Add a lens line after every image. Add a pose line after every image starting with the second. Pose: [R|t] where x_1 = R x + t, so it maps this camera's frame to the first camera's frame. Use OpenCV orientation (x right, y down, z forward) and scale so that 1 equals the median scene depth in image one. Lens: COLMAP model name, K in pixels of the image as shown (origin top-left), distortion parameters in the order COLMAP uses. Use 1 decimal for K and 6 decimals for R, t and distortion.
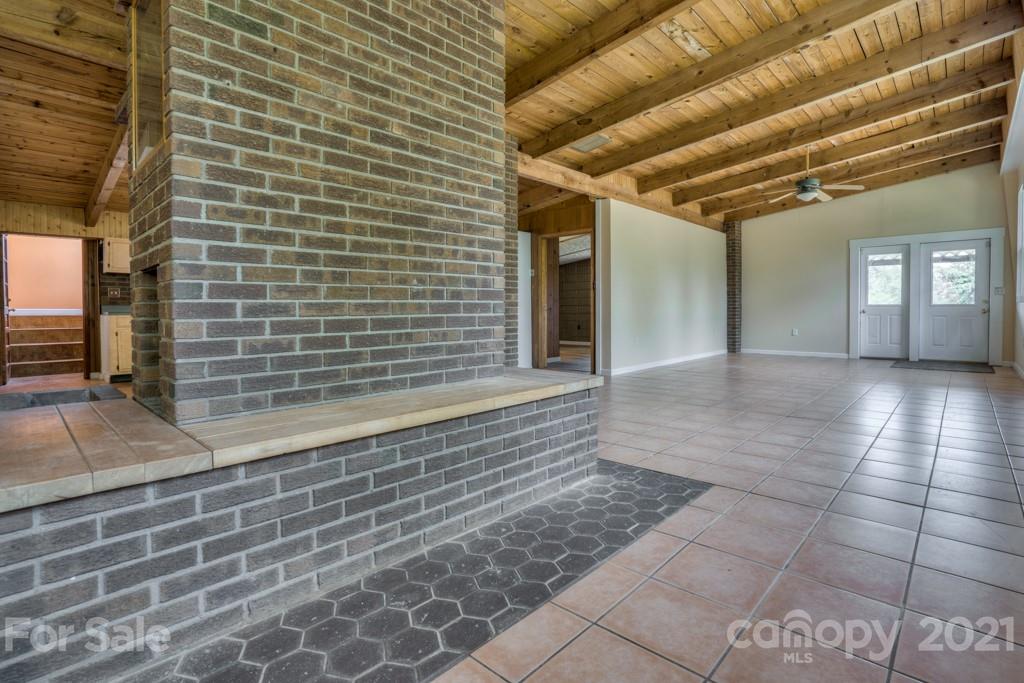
lens RADIAL K [[490.7, 0, 561.0], [0, 490.7, 320.6], [0, 0, 1]] dist [-0.028476, 0.007457]
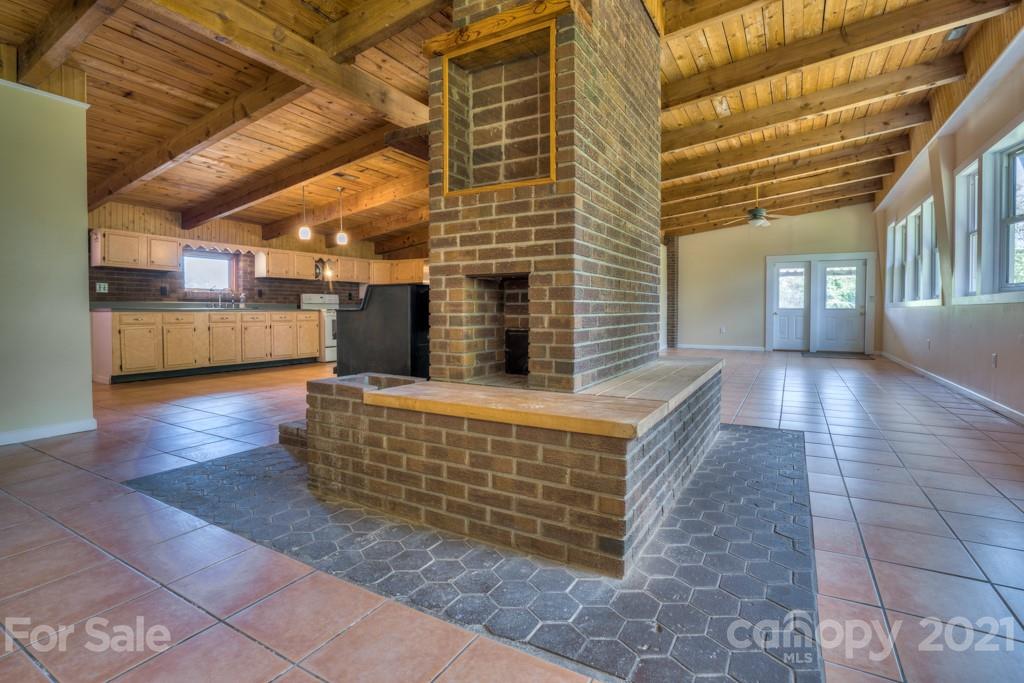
lens RADIAL K [[490.7, 0, 523.0], [0, 490.7, 322.1], [0, 0, 1]] dist [-0.028476, 0.007457]
pose [[0.972958, 0.002064, 0.230972, -0.348070], [-0.002365, 0.999997, 0.001029, 0.005086], [-0.230969, -0.001548, 0.972960, -0.088778]]
